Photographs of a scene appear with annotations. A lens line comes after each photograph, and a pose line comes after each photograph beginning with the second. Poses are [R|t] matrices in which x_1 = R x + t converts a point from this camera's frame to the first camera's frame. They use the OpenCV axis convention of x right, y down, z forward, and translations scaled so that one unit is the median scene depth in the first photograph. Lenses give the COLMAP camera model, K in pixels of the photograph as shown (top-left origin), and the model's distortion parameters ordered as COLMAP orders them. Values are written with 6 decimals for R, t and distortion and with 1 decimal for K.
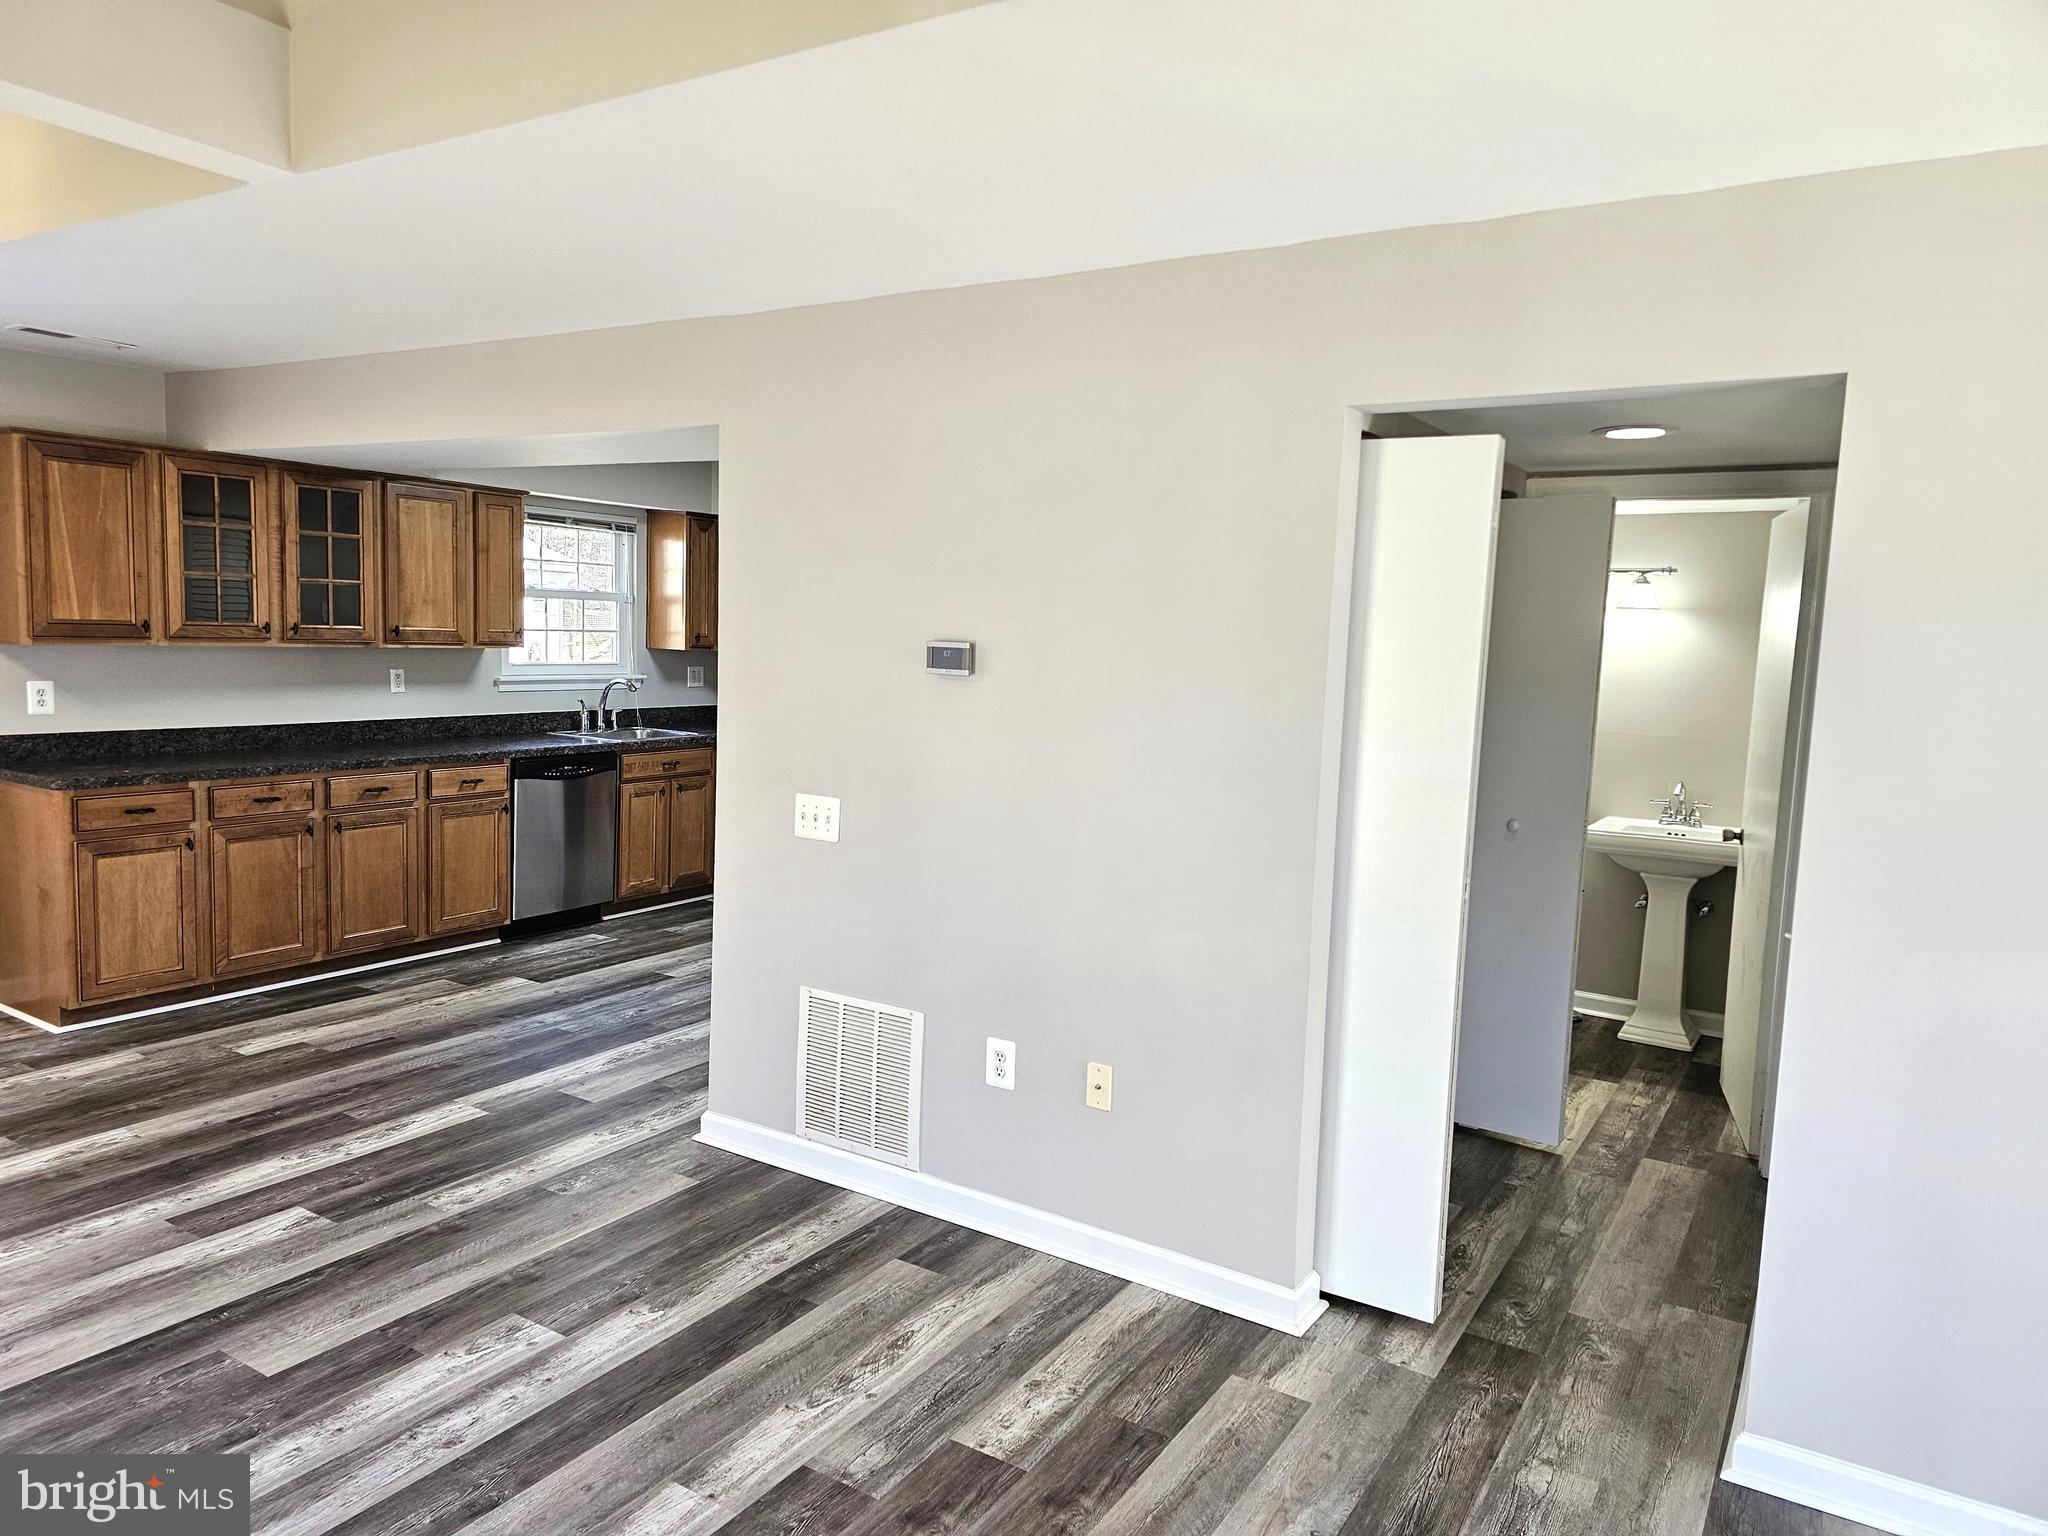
lens RADIAL K [[1360.5, 0, 1009.2], [0, 1360.5, 764.5], [0, 0, 1]] dist [0.074113, -0.064960]
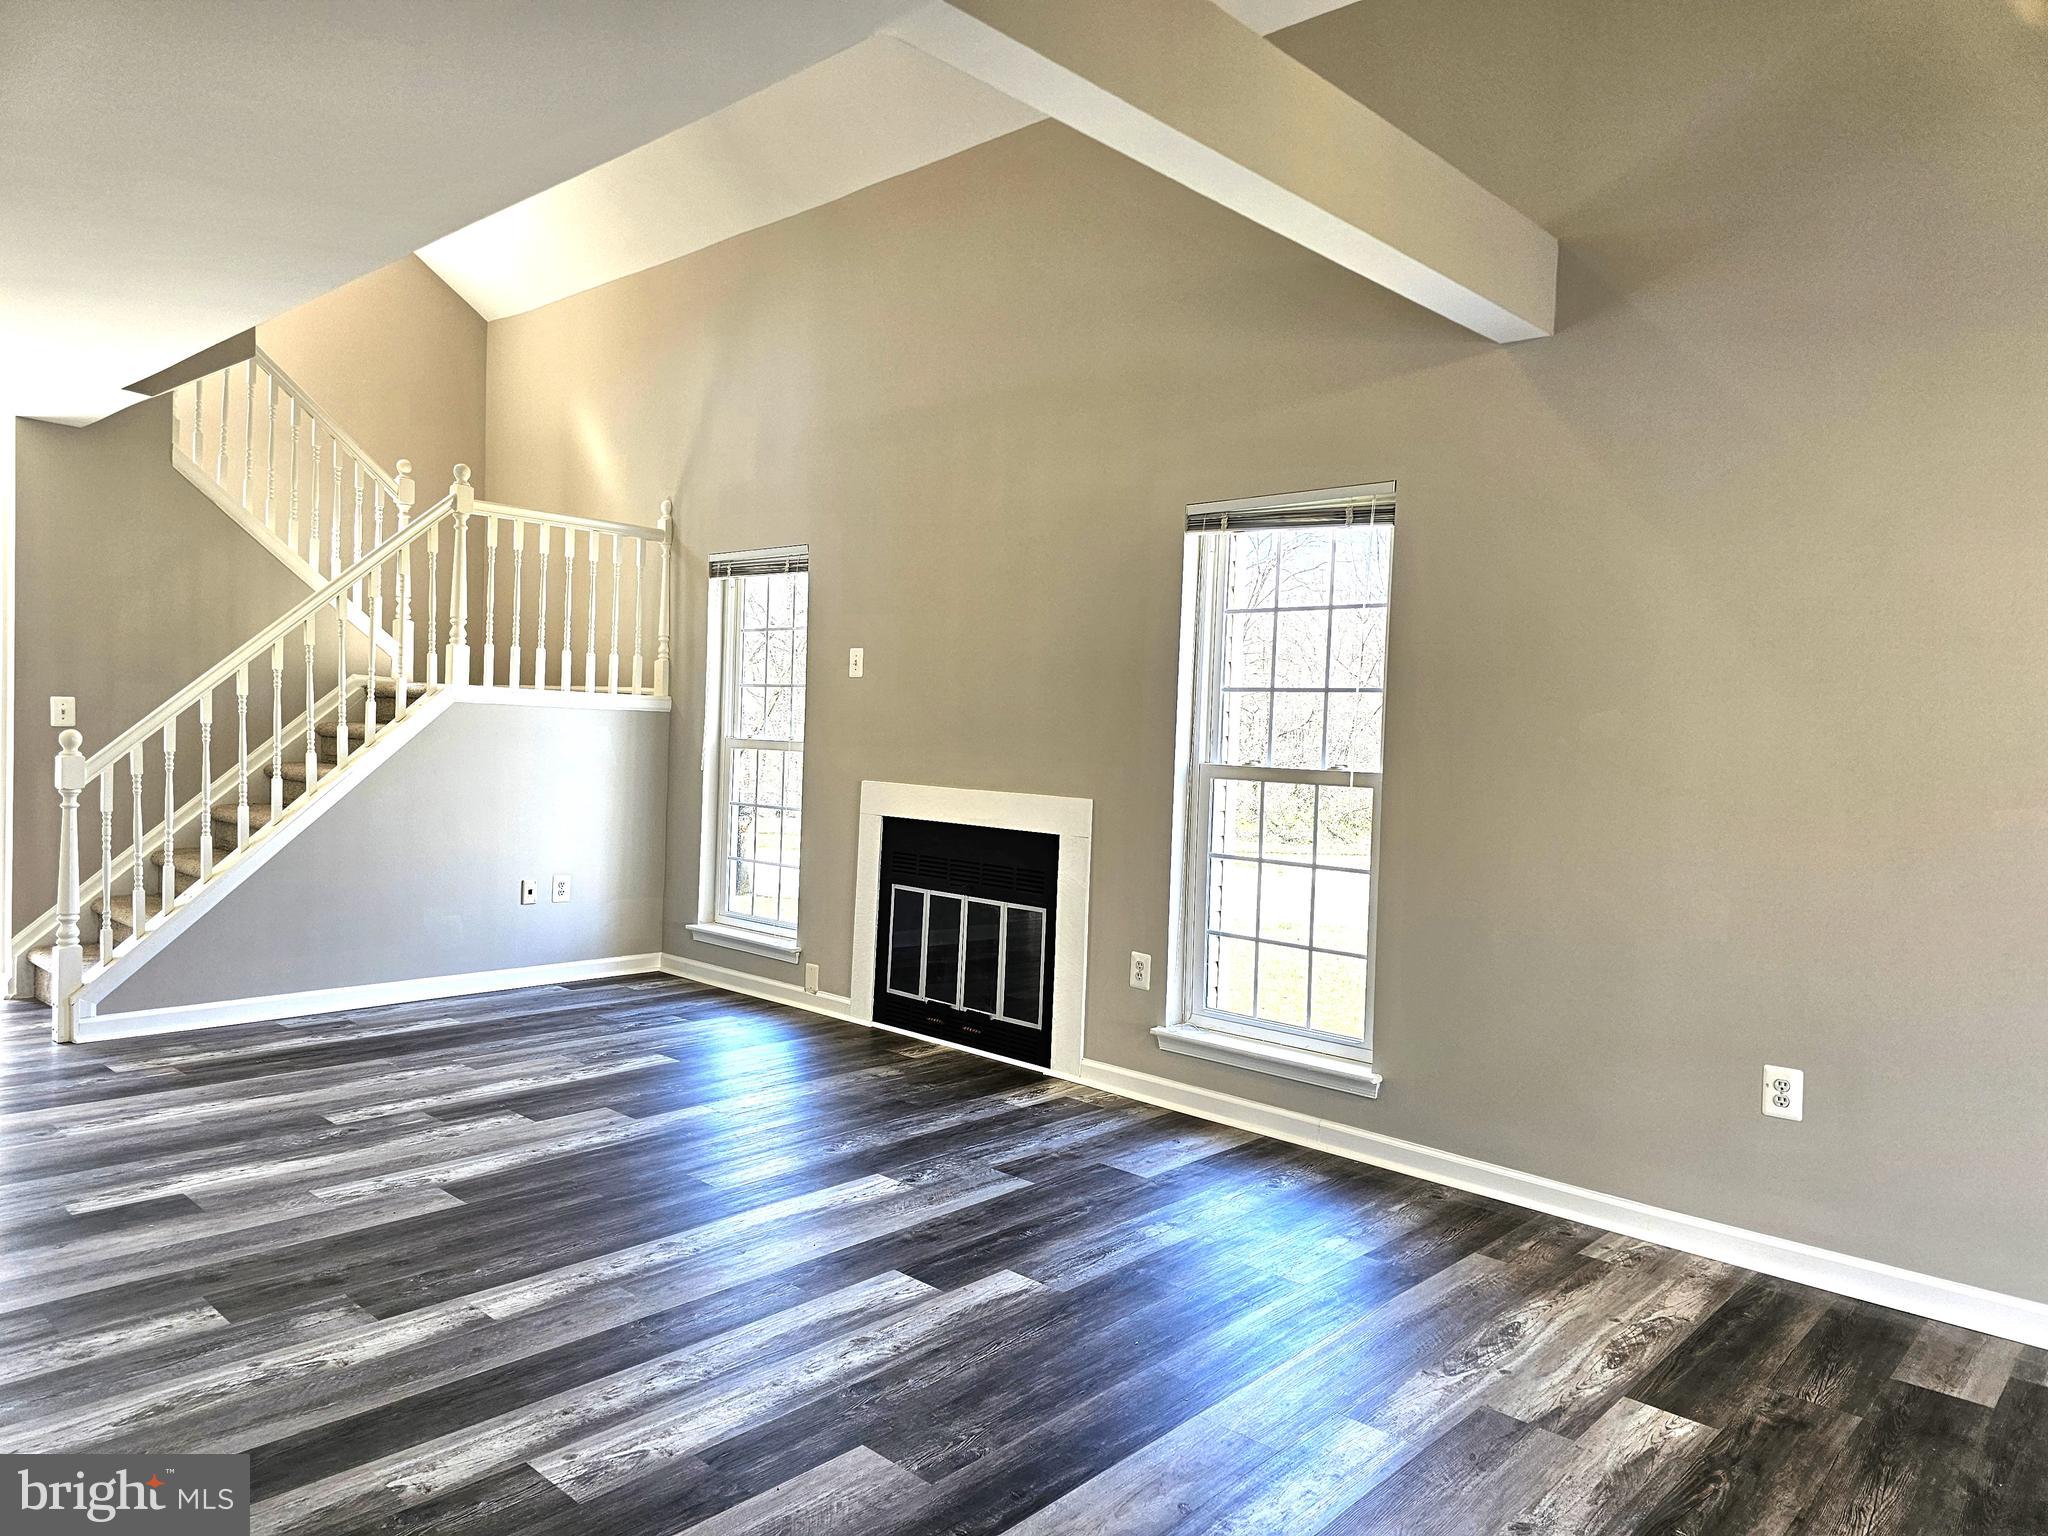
lens RADIAL K [[1360.5, 0, 1022.4], [0, 1360.5, 764.9], [0, 0, 1]] dist [0.074113, -0.064960]
pose [[-0.981665, -0.078280, 0.173802, -0.434048], [-0.054610, 0.989062, 0.137020, -0.063626], [-0.182626, 0.125017, -0.975202, 1.028135]]
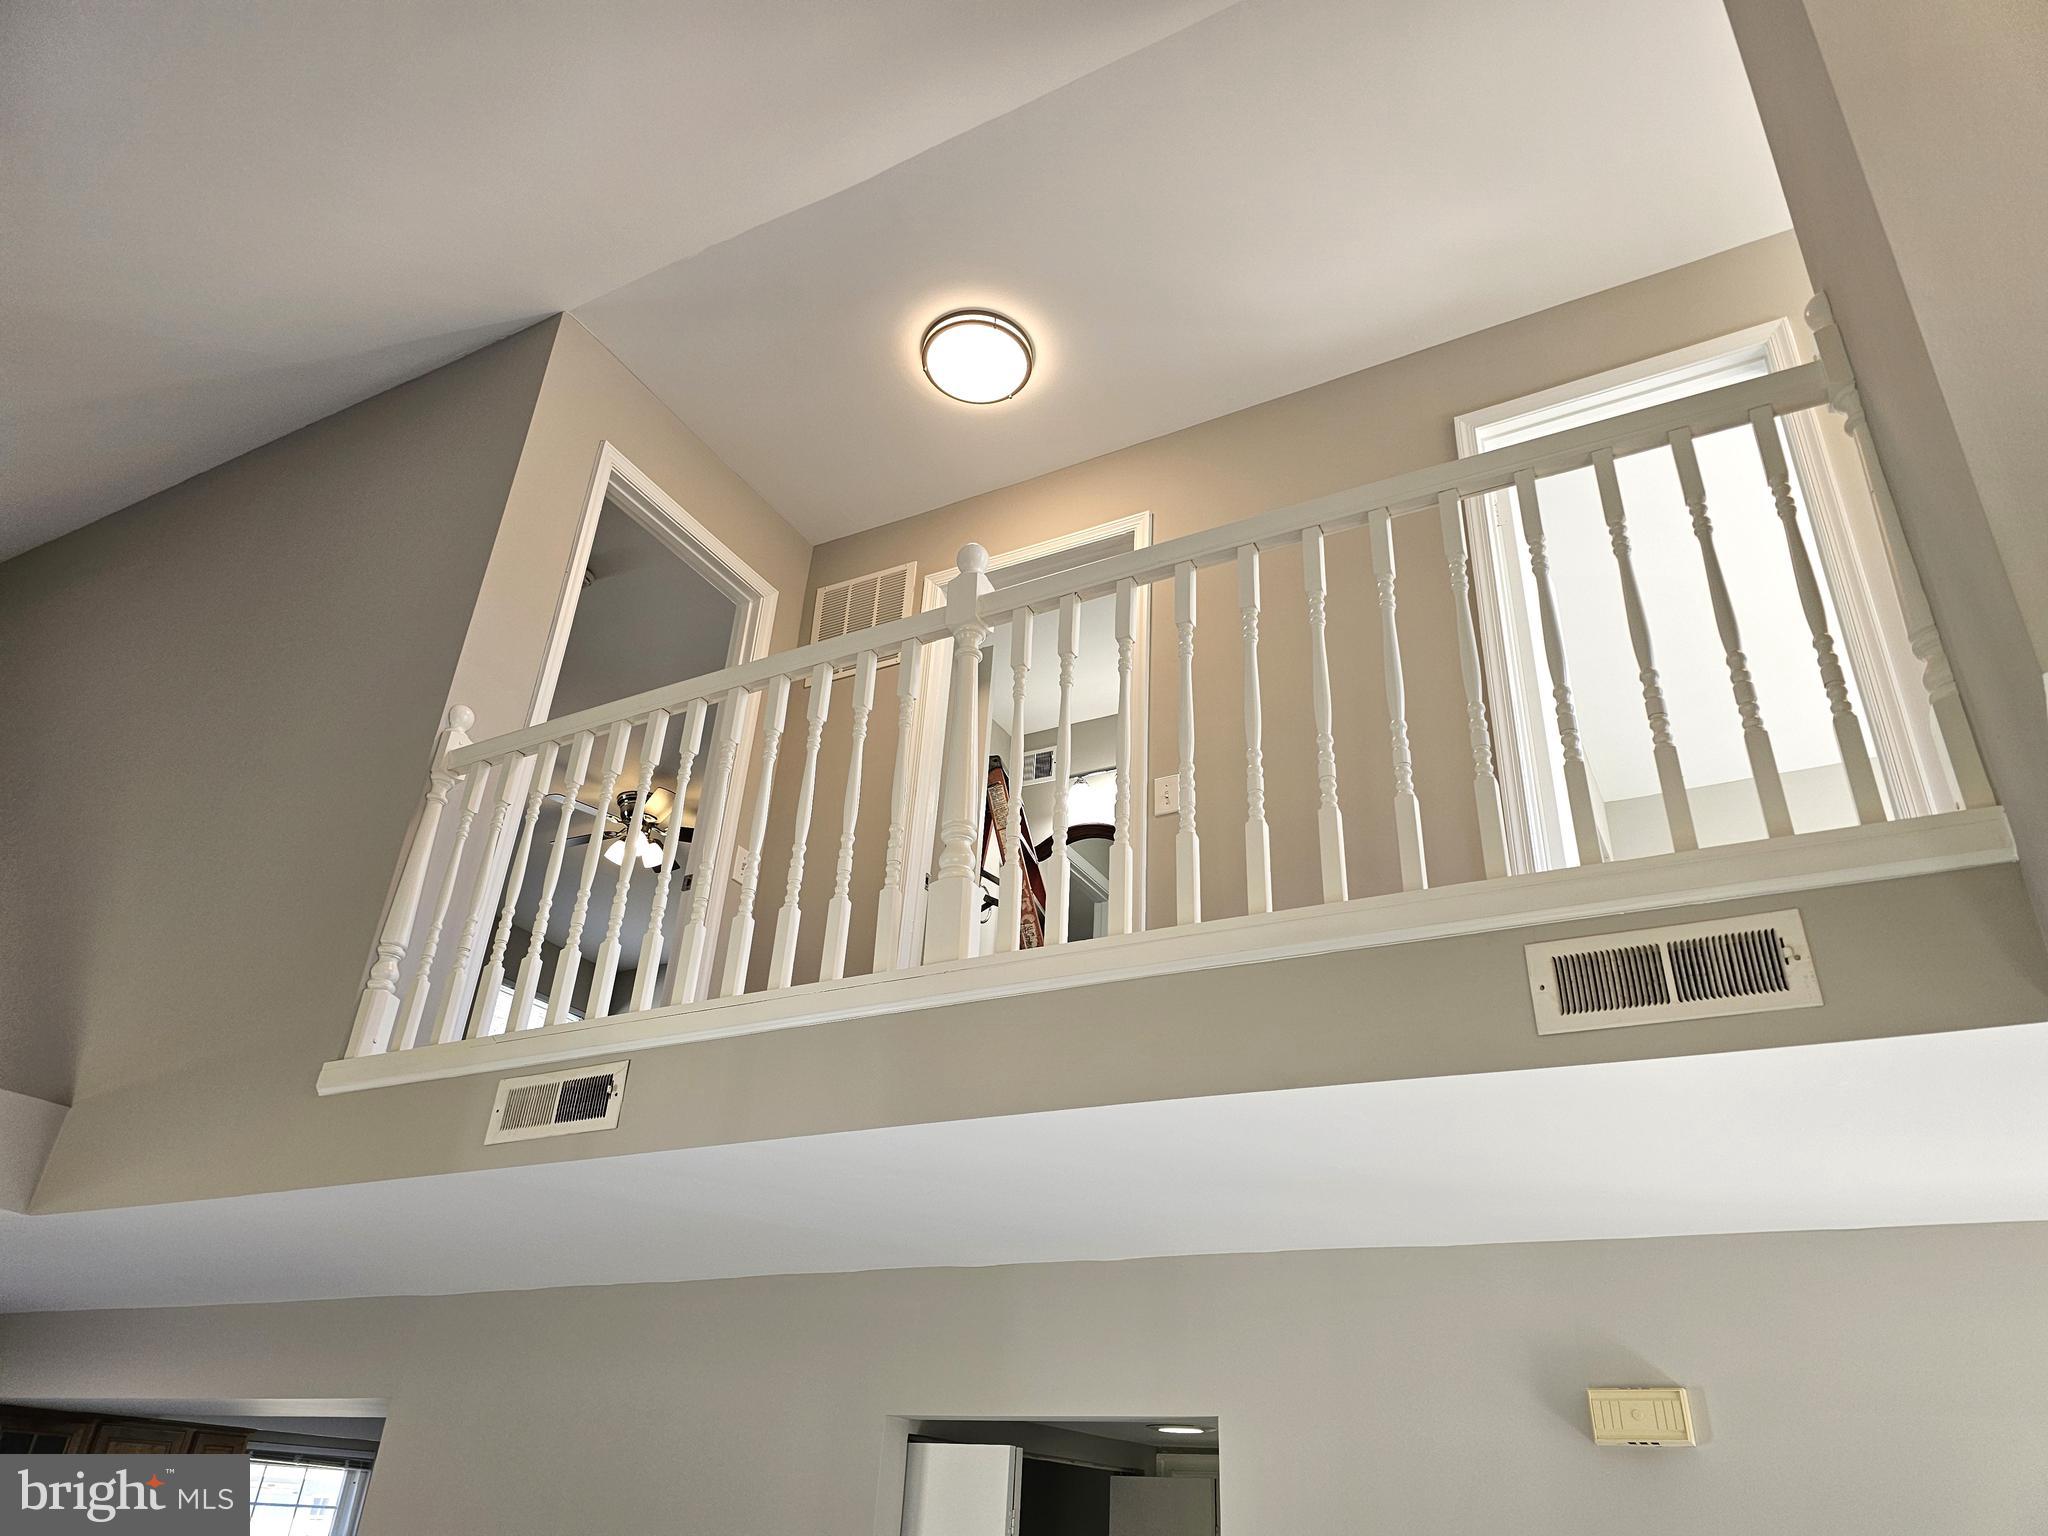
lens RADIAL K [[1360.5, 0, 1032.1], [0, 1360.5, 773.3], [0, 0, 1]] dist [0.074113, -0.064960]
pose [[0.996539, 0.050466, 0.066059, 0.160901], [-0.003641, 0.820383, -0.571802, -0.020774], [-0.083050, 0.569583, 0.817727, -0.187012]]
